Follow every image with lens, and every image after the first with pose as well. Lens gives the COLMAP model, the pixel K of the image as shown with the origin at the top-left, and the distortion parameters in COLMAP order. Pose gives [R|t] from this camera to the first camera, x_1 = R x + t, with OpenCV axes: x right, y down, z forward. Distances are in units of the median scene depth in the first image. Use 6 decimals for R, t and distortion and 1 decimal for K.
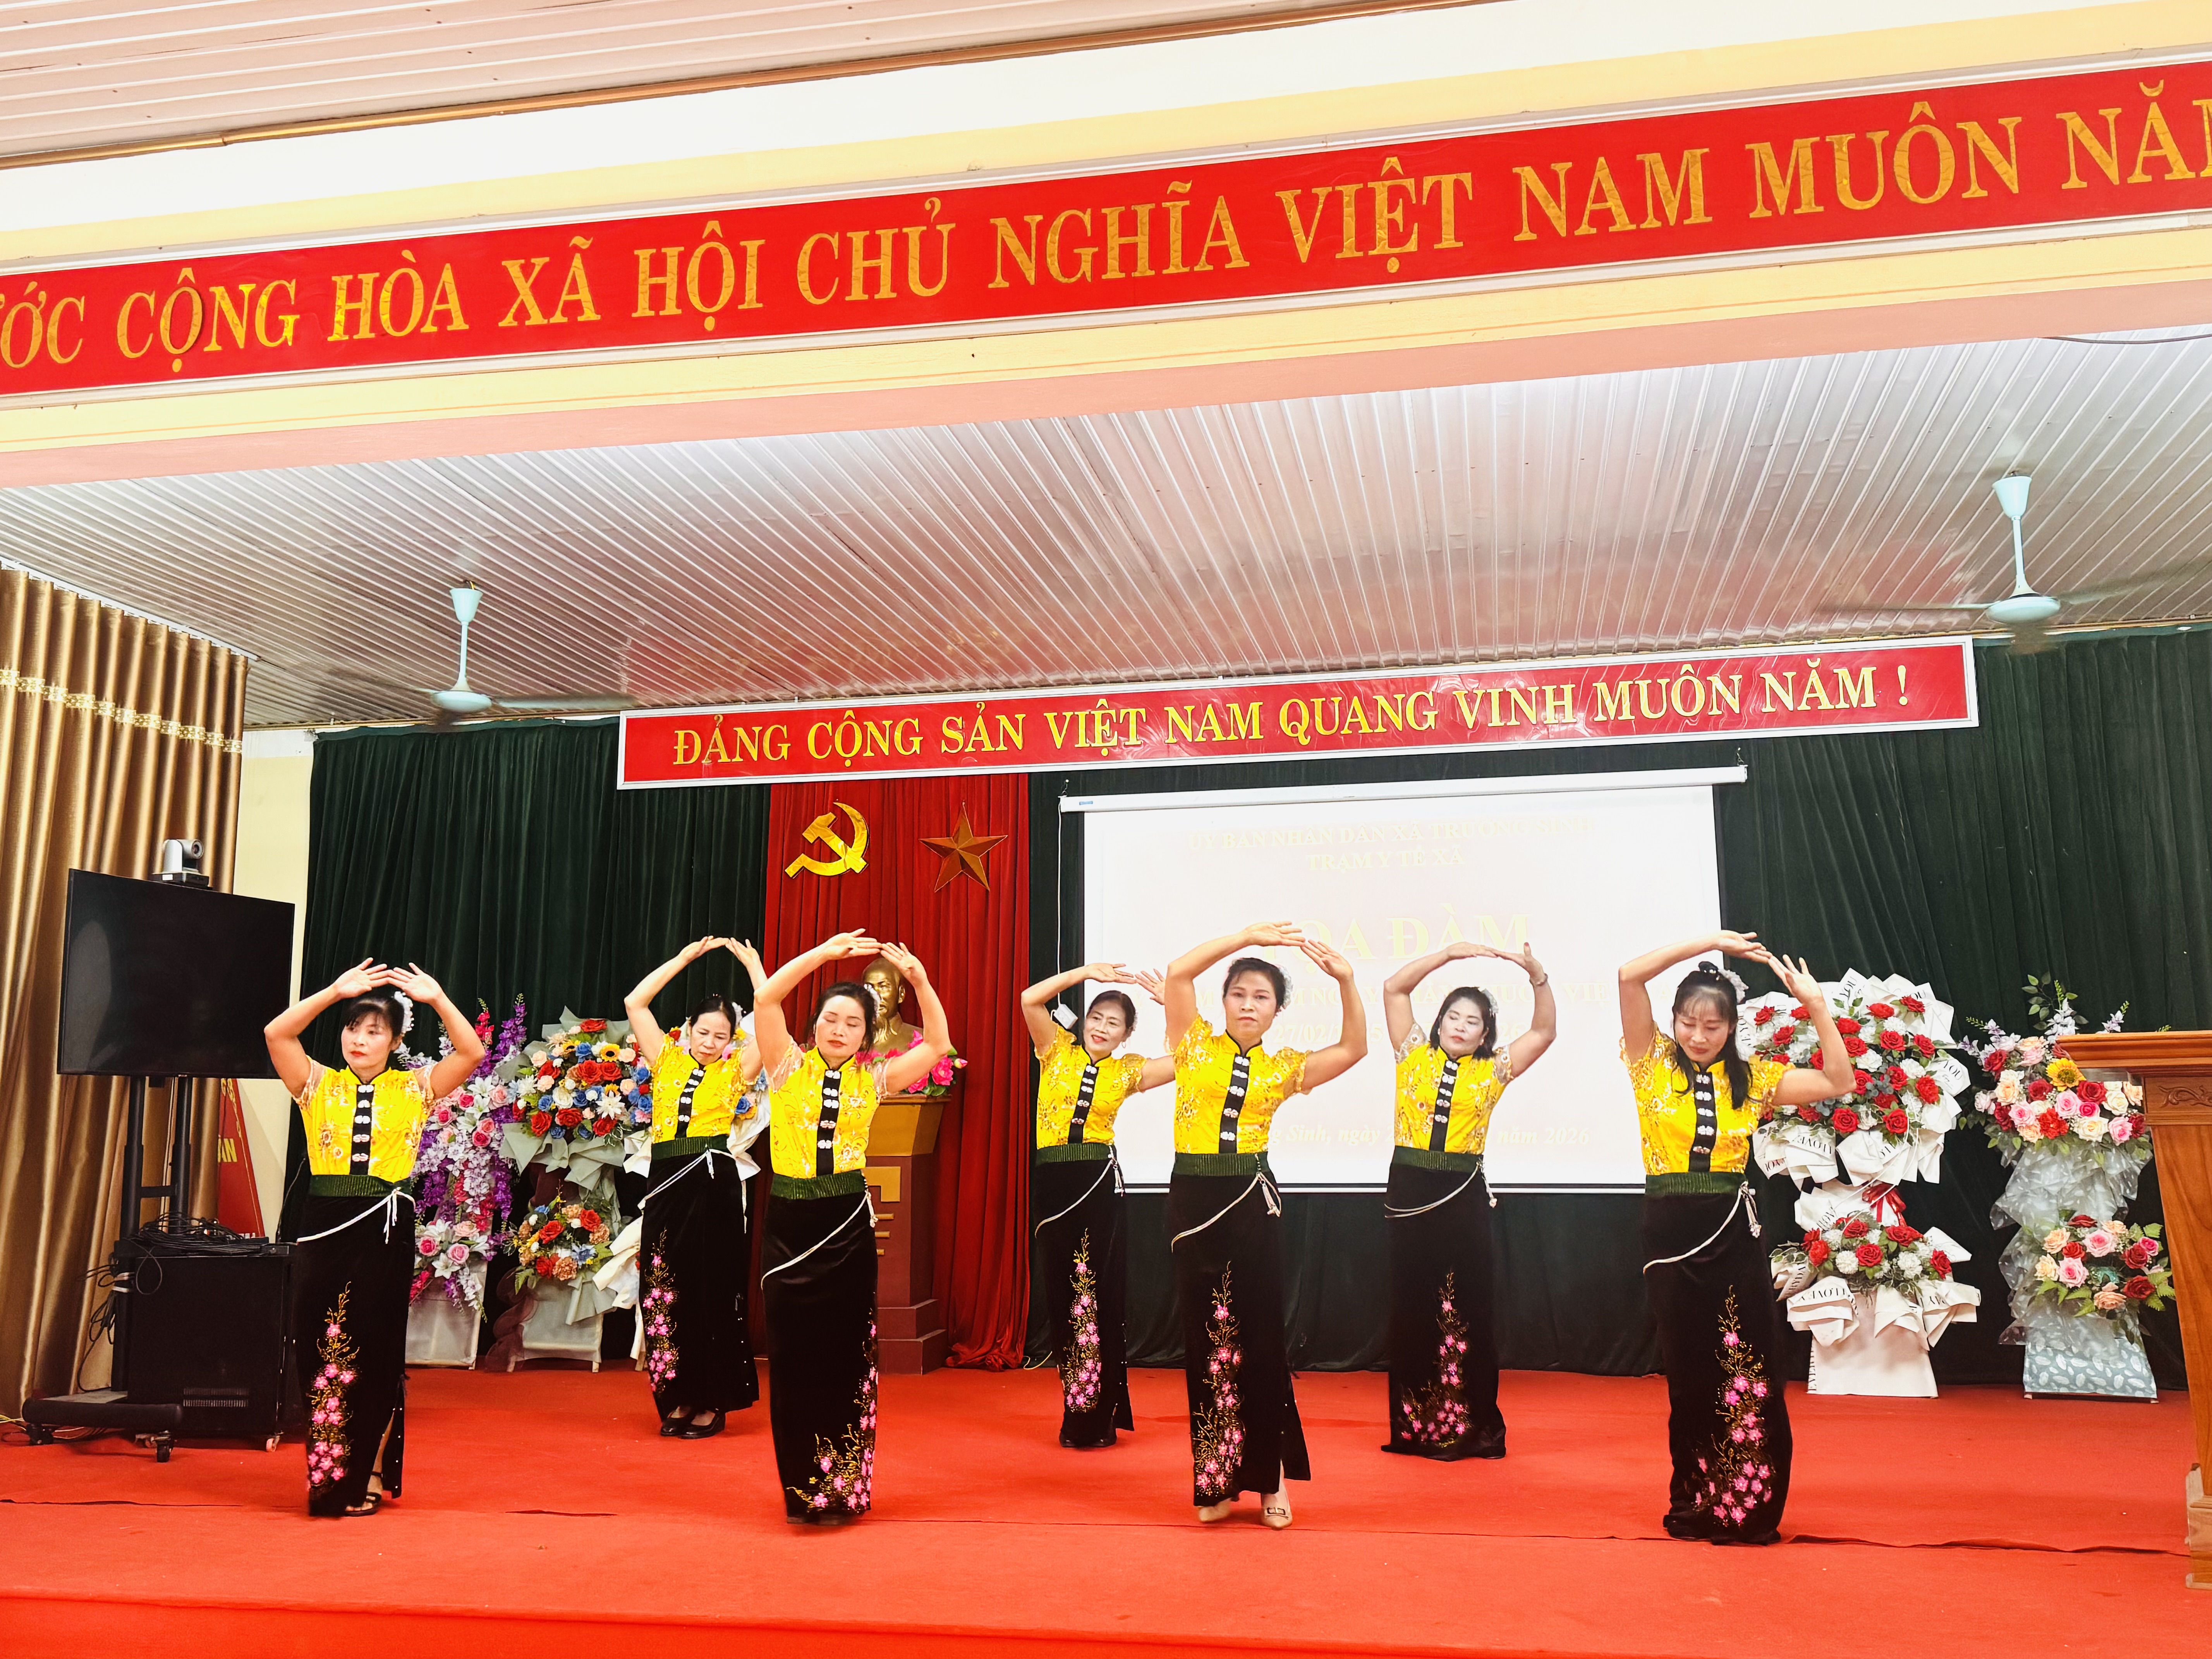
lens RADIAL K [[1963.1, 0, 1115.1], [0, 1963.1, 819.7], [0, 0, 1]] dist [0.190541, -0.404945]
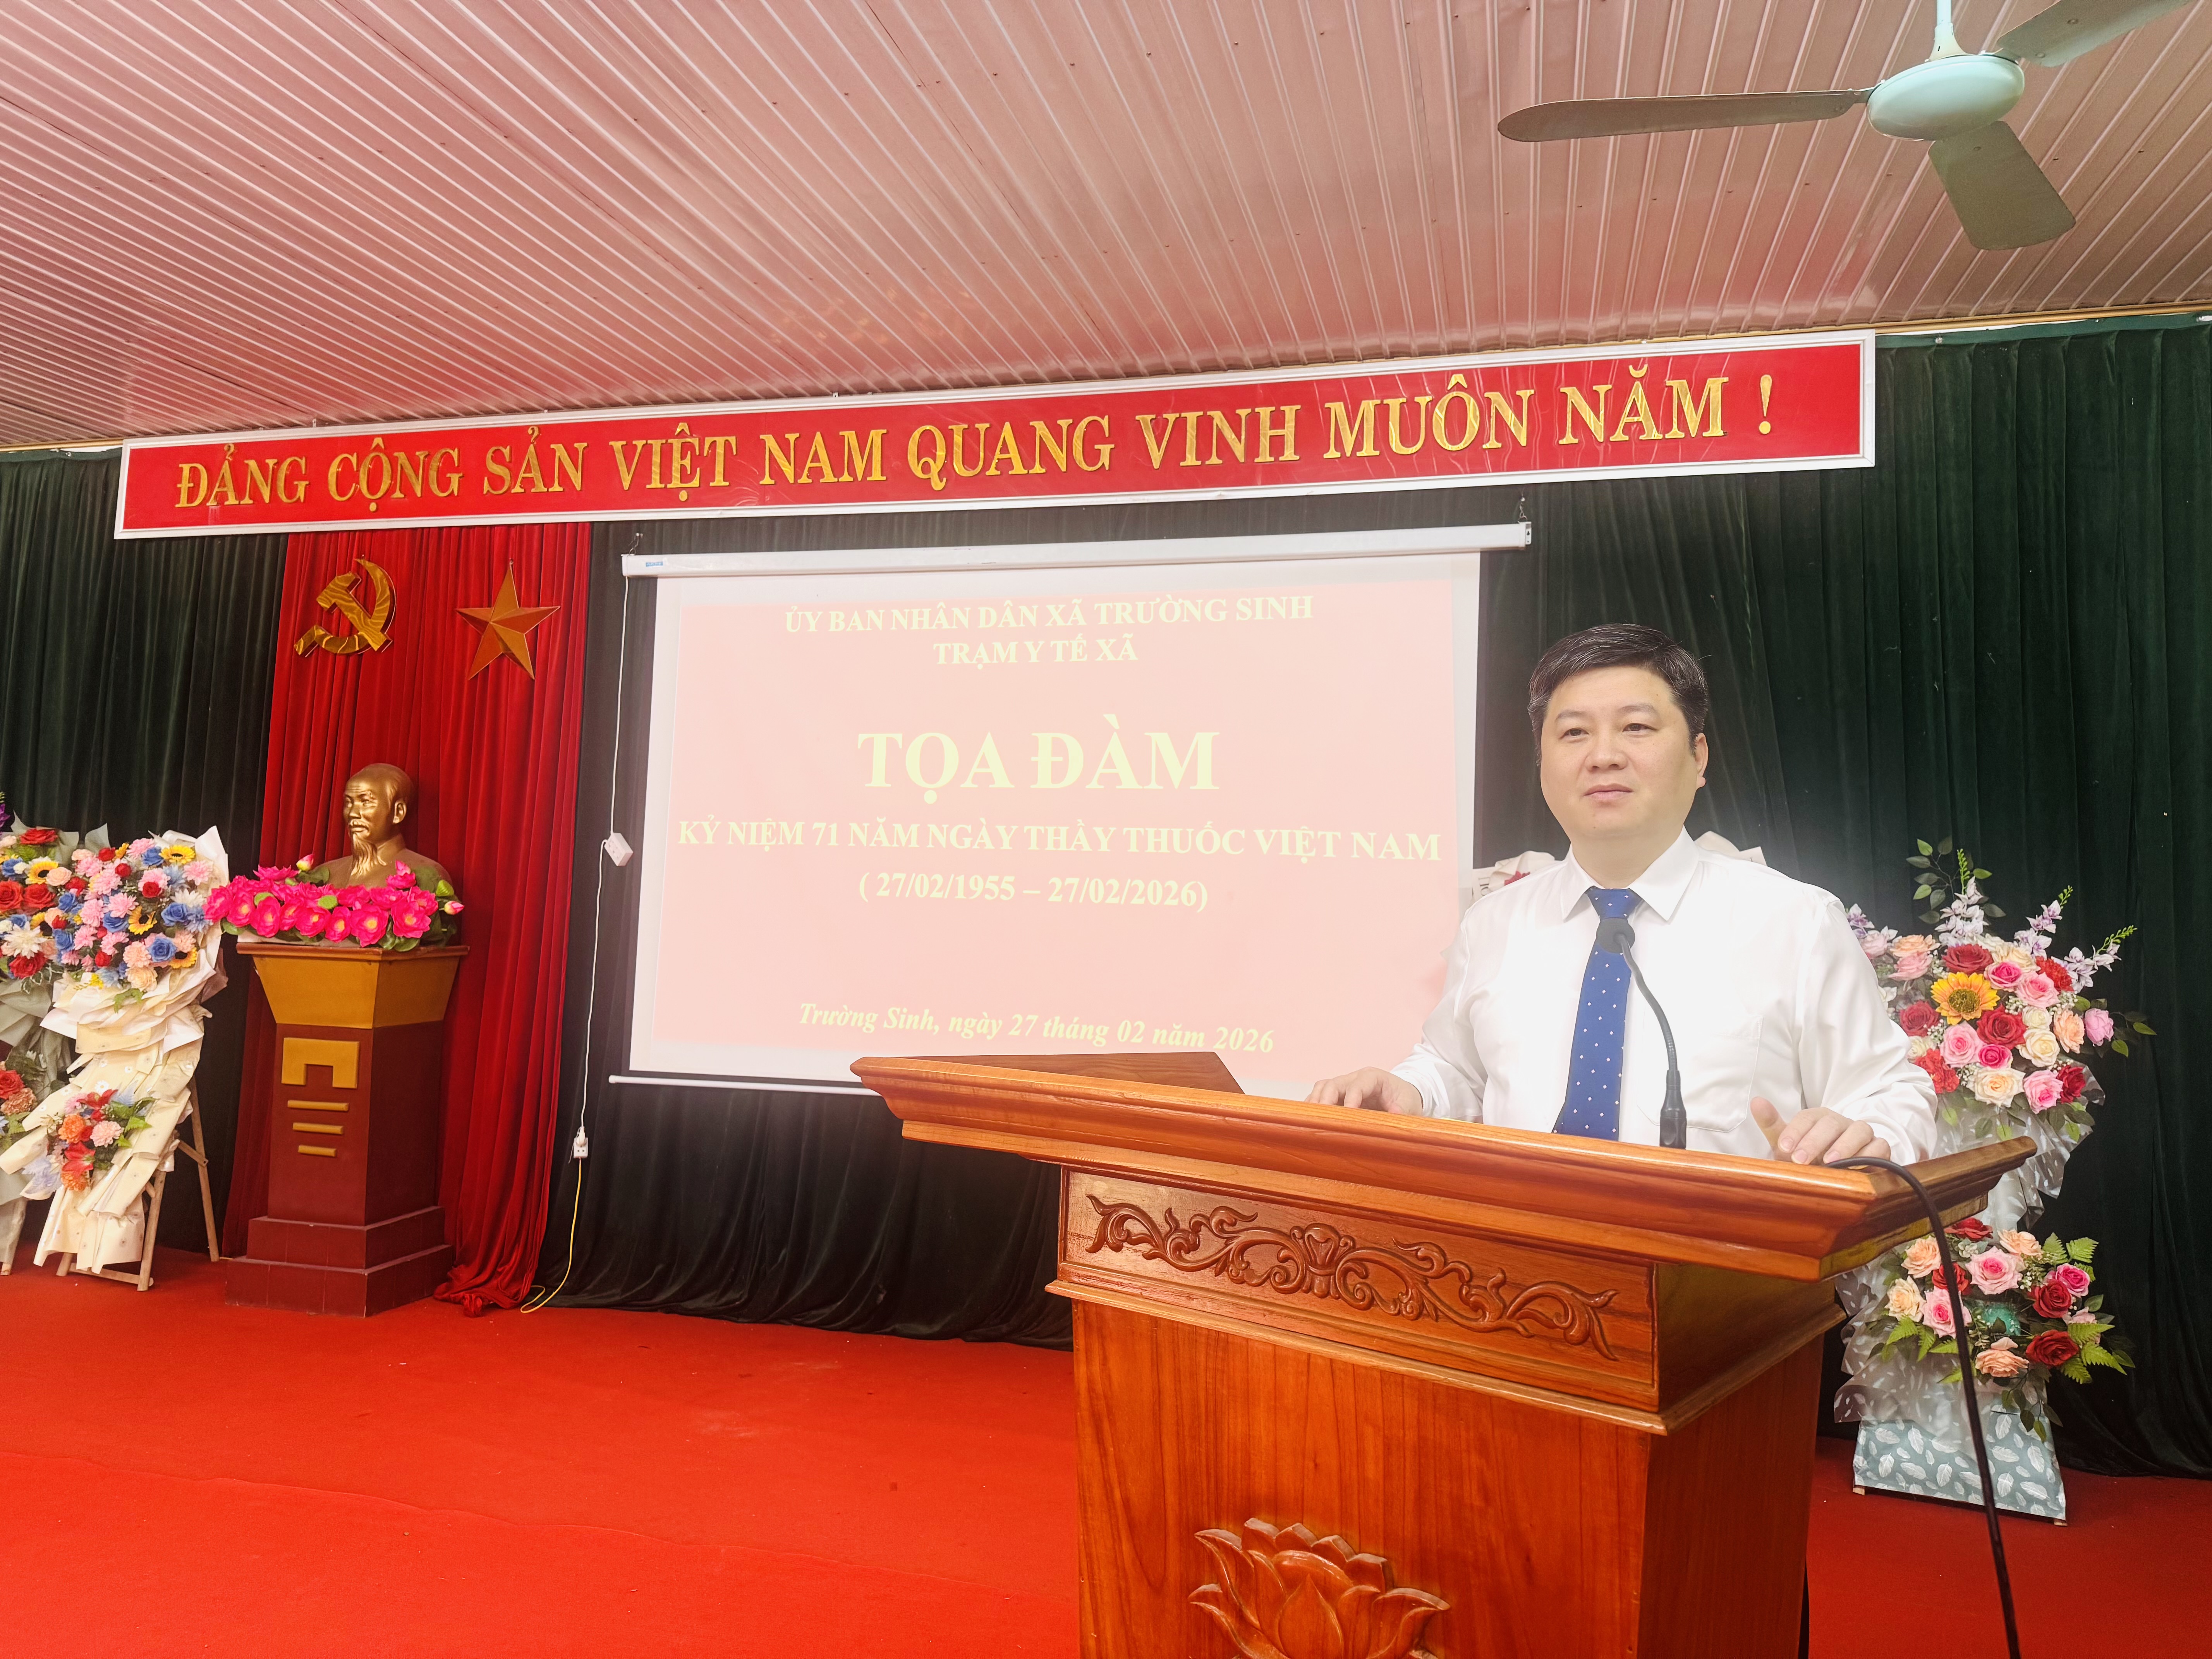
lens RADIAL K [[1537.2, 0, 1113.4], [0, 1537.2, 837.4], [0, 0, 1]] dist [0.130840, -0.208870]
pose [[0.997353, 0.035639, -0.063373, 0.204797], [-0.028707, 0.993832, 0.107114, 0.026612], [0.066800, -0.105011, 0.992225, 0.430337]]
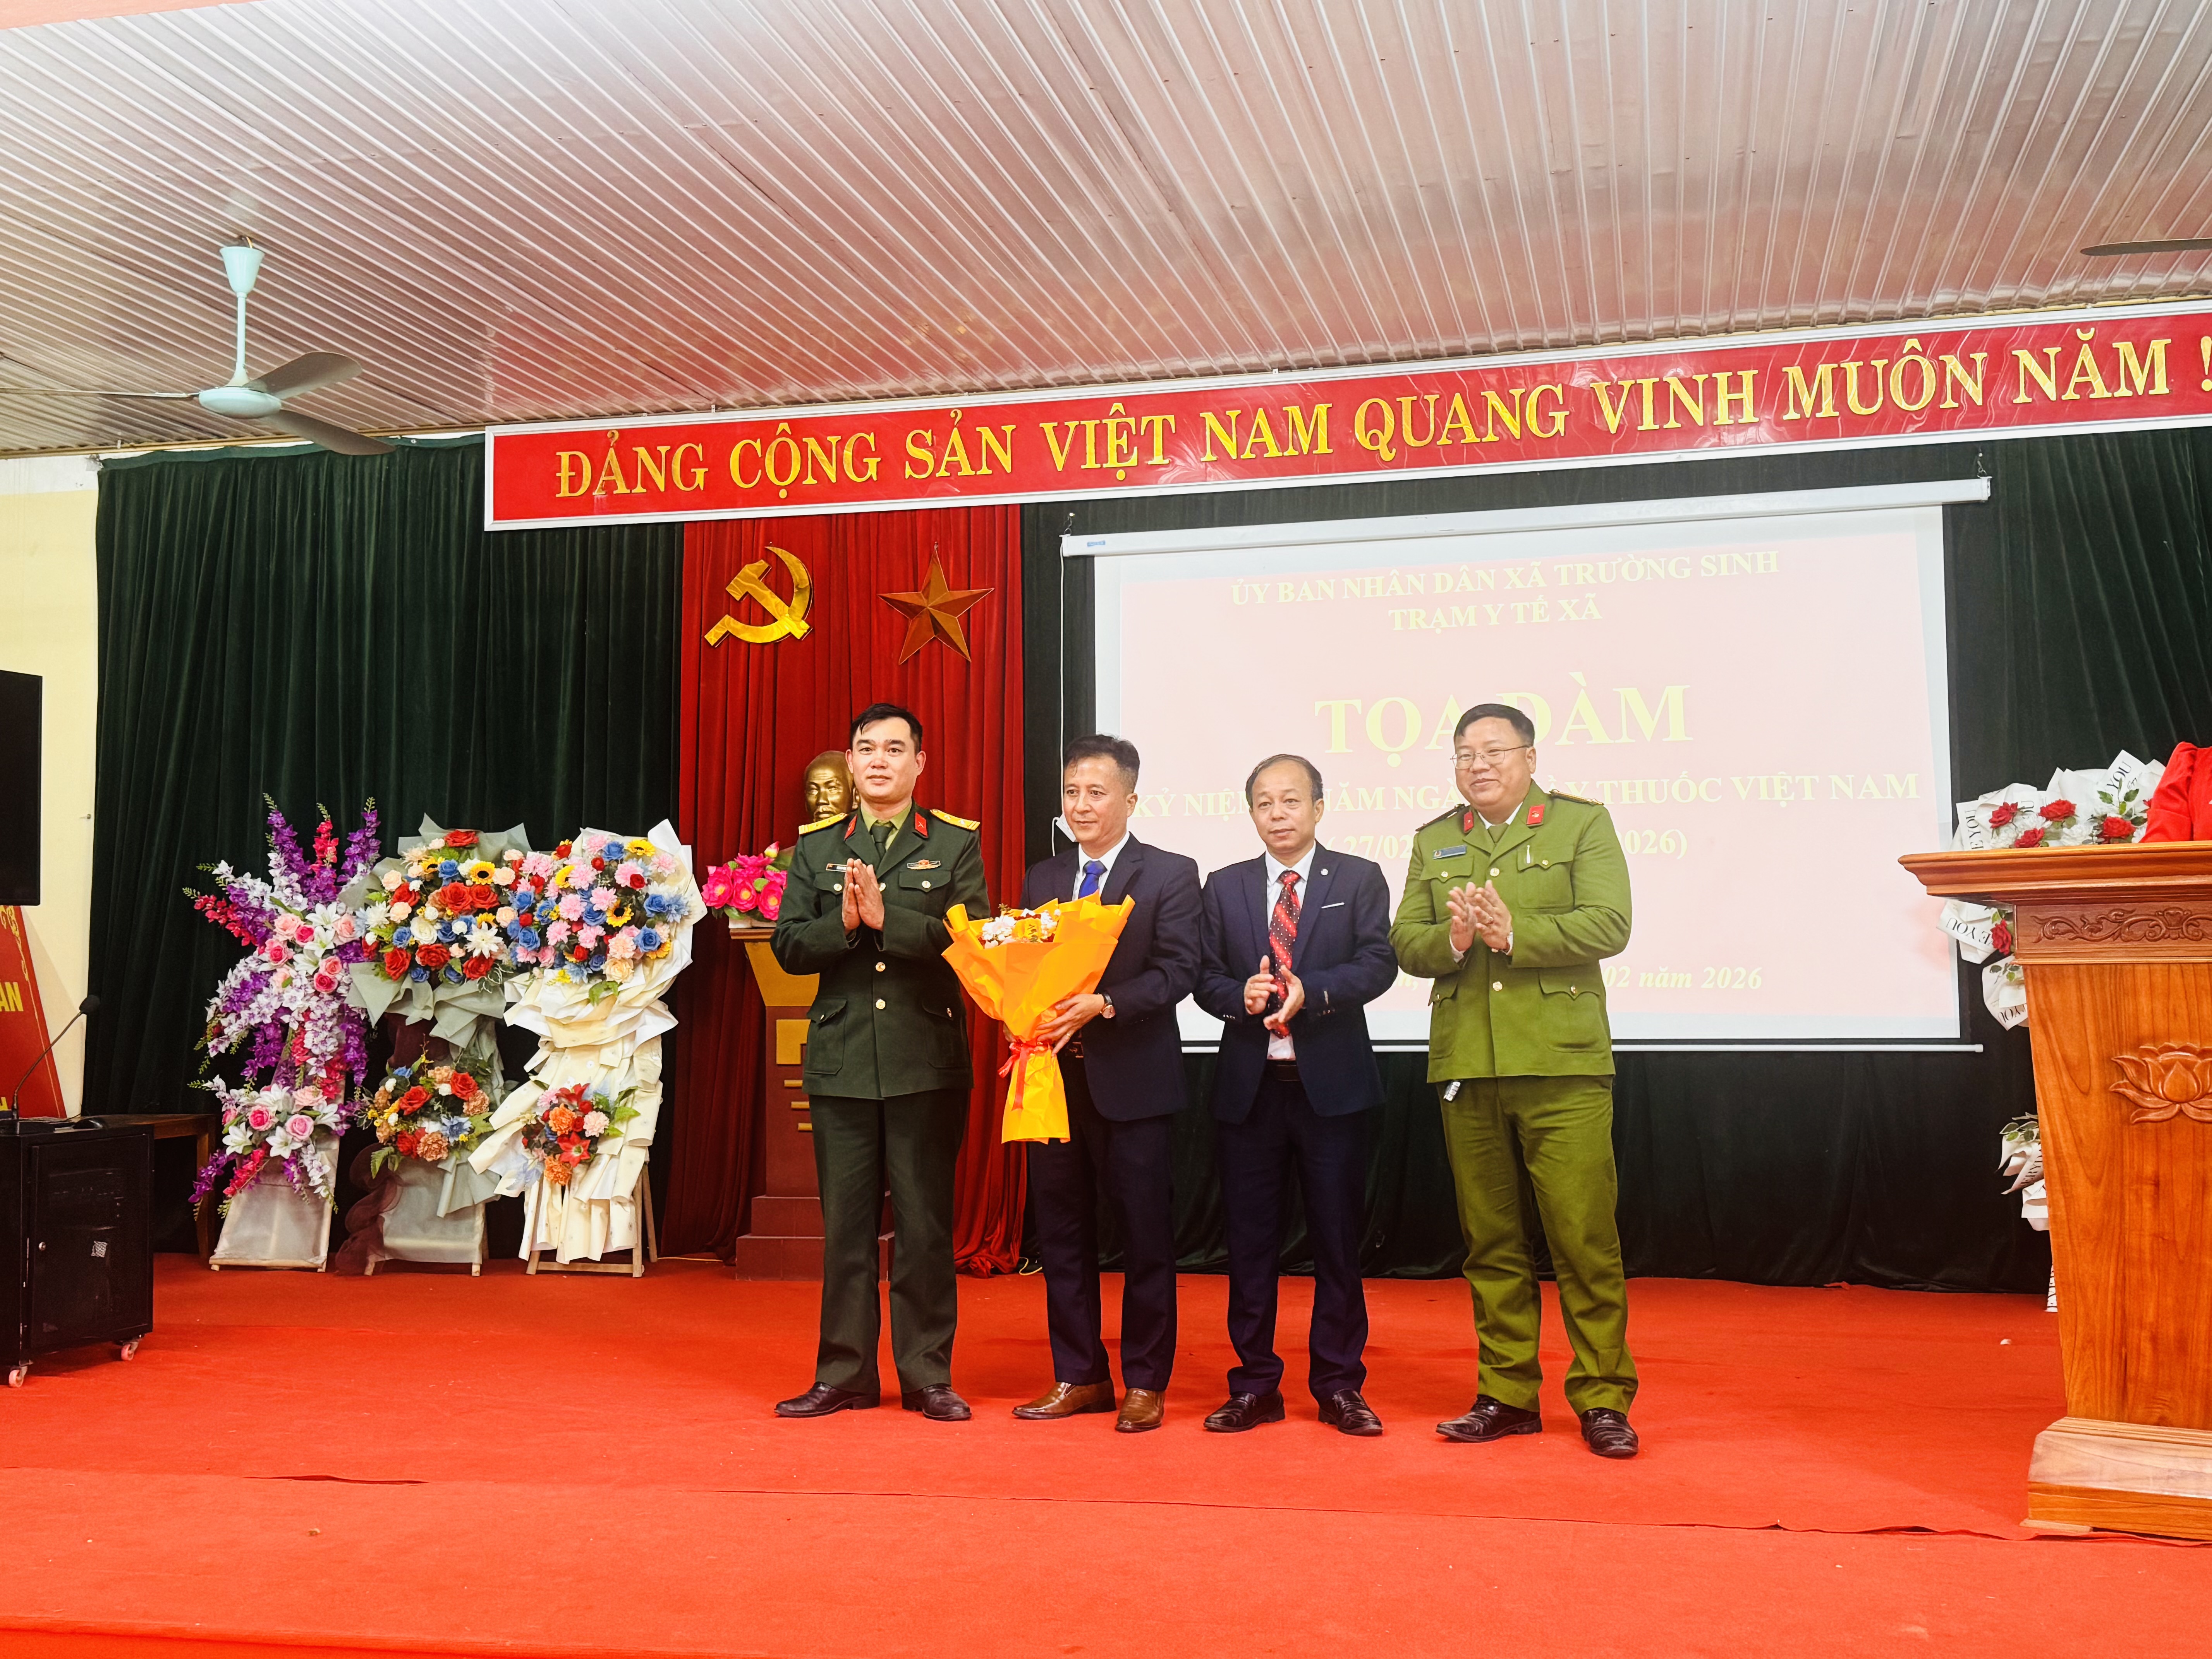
lens RADIAL K [[2379.6, 0, 1102.9], [0, 2379.6, 829.8], [0, 0, 1]] dist [0.200130, -0.459129]
pose [[0.999274, -0.004901, -0.037781, 0.022432], [0.008542, 0.995265, 0.096825, 0.012287], [0.037127, -0.097077, 0.994584, 0.082420]]
